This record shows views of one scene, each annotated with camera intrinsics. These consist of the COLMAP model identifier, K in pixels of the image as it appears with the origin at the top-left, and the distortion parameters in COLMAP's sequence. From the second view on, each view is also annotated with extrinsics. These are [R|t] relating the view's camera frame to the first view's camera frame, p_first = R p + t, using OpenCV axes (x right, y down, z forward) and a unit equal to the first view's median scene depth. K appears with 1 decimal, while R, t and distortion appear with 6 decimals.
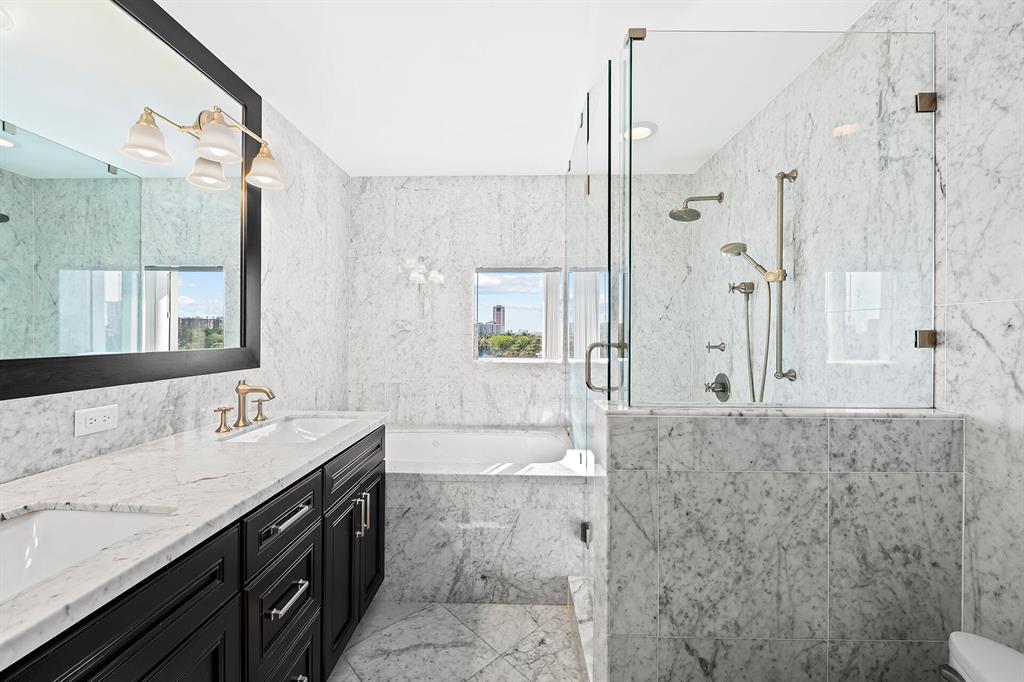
lens RADIAL K [[407.2, 0, 512.0], [0, 407.2, 341.0], [0, 0, 1]] dist [-0.012443, -0.000106]
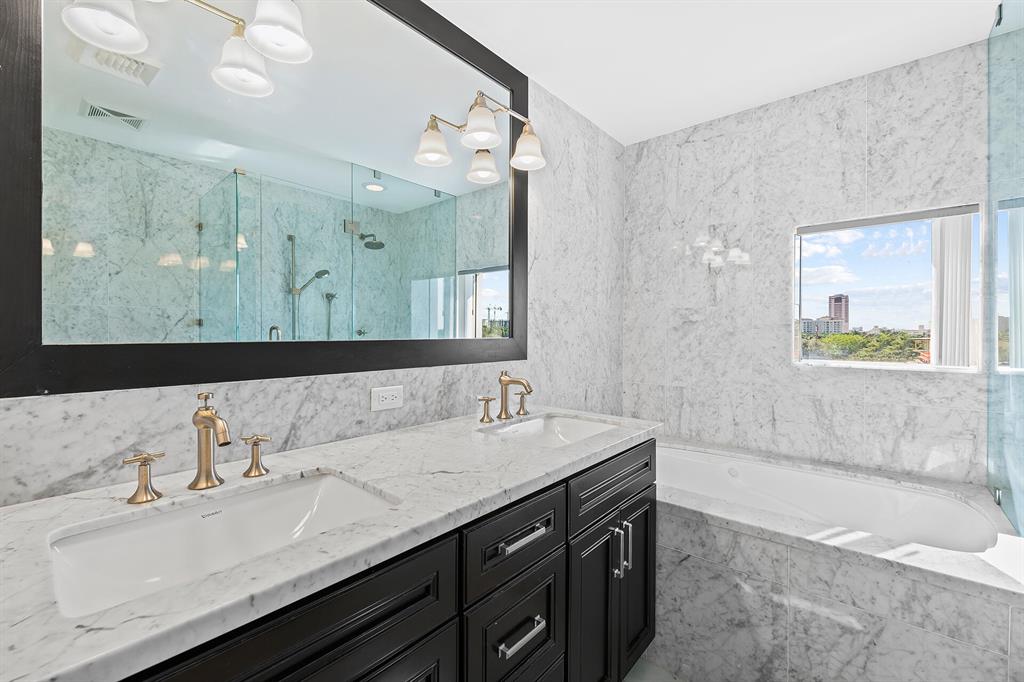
lens RADIAL K [[421.8, 0, 515.4], [0, 421.8, 337.1], [0, 0, 1]] dist [0.001460, -0.001200]
pose [[0.775123, -0.001341, -0.631809, -0.009817], [-0.008359, 0.999888, -0.012377, 0.023386], [0.631755, 0.014875, 0.775025, 0.192864]]
